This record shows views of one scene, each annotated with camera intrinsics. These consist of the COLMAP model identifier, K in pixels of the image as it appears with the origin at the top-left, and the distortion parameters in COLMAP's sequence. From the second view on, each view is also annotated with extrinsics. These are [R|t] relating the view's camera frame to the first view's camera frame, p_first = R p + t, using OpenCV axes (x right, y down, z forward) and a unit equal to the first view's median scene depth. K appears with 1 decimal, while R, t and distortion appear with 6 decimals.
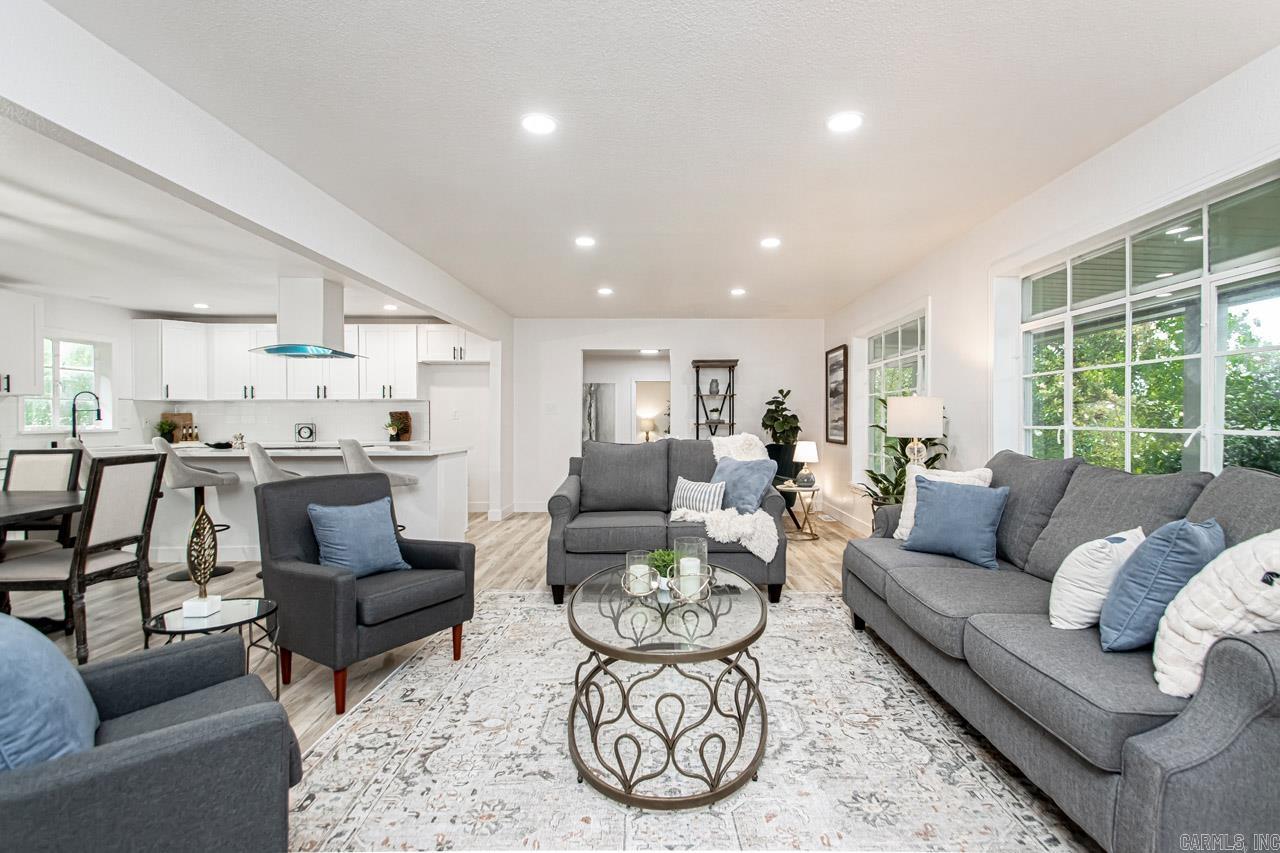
lens RADIAL K [[608.2, 0, 665.1], [0, 608.2, 426.8], [0, 0, 1]] dist [0.035081, -0.020508]
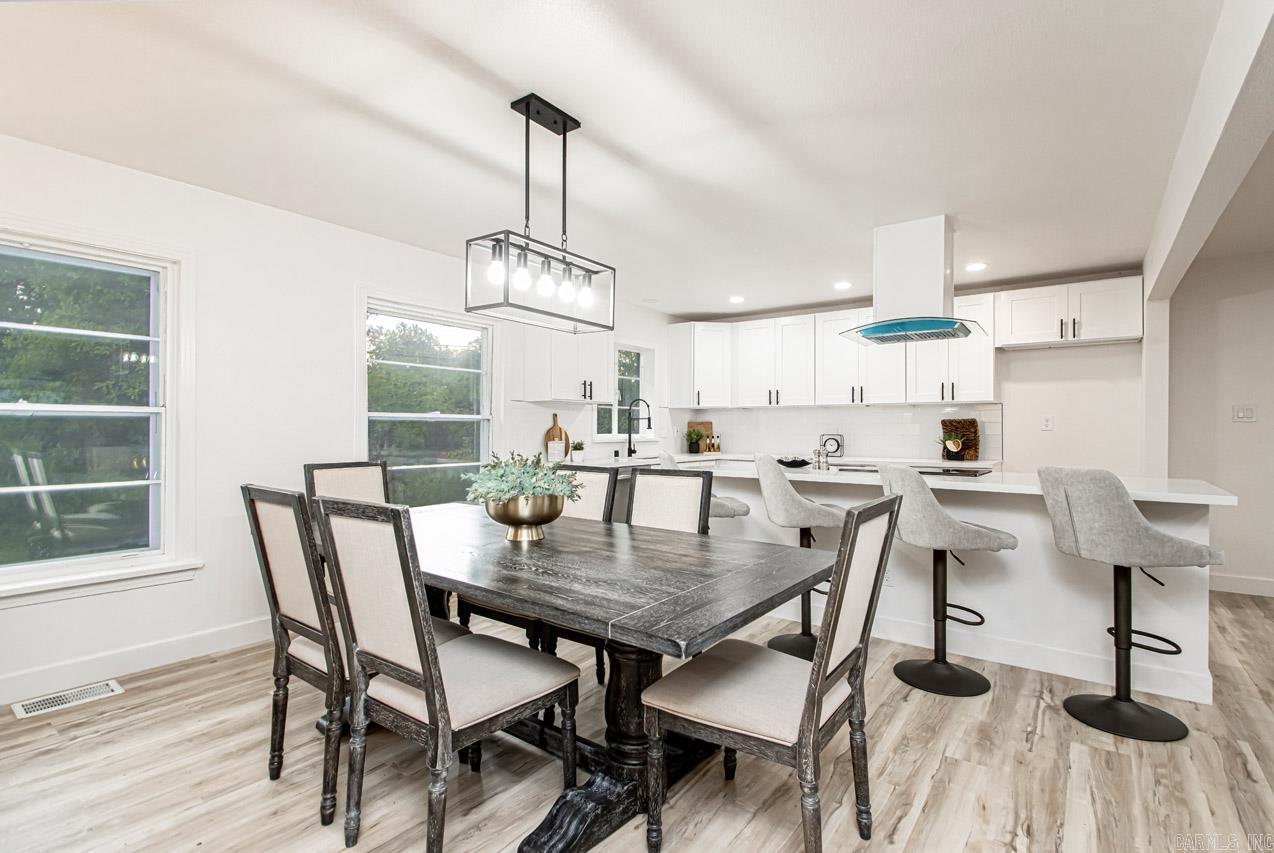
lens RADIAL K [[602.7, 0, 643.3], [0, 602.7, 426.1], [0, 0, 1]] dist [-0.001030, -0.001005]
pose [[0.800711, 0.002324, -0.599046, -0.525014], [-0.012208, 0.999848, -0.012439, -0.005292], [0.598926, 0.017273, 0.800618, 0.355333]]
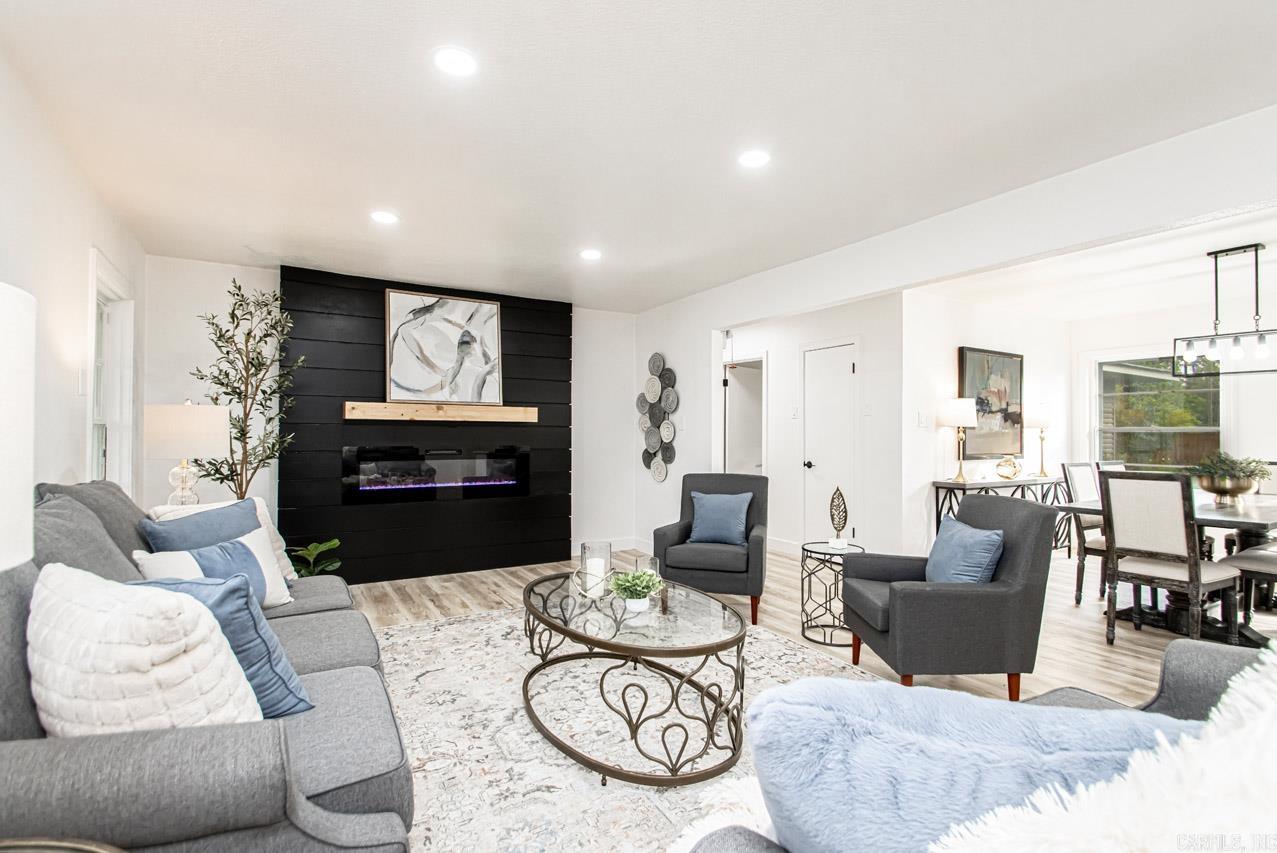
lens RADIAL K [[594.1, 0, 652.3], [0, 594.1, 431.7], [0, 0, 1]] dist [0.023143, -0.021055]
pose [[-0.860626, -0.005027, -0.509212, 0.268721], [-0.010381, 0.999917, 0.007673, -0.015452], [0.509131, 0.011890, -0.860607, 1.045736]]
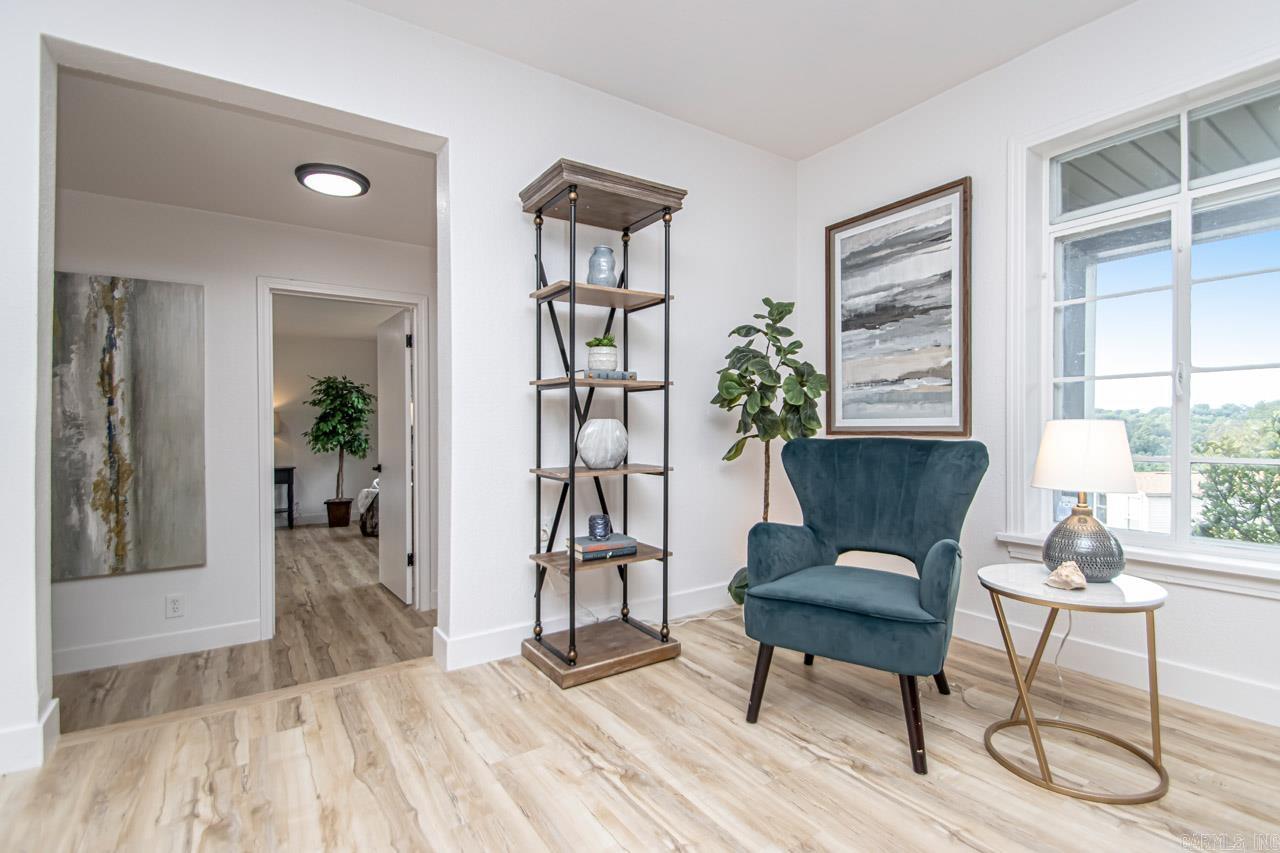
lens RADIAL K [[598.2, 0, 640.0], [0, 598.2, 426.5], [0, 0, 1]] dist [0.002495, 0.000273]
pose [[0.828531, -0.007074, 0.559898, -0.142310], [0.012477, 0.999905, -0.005830, 0.035016], [-0.559804, 0.011816, 0.828541, 1.210865]]
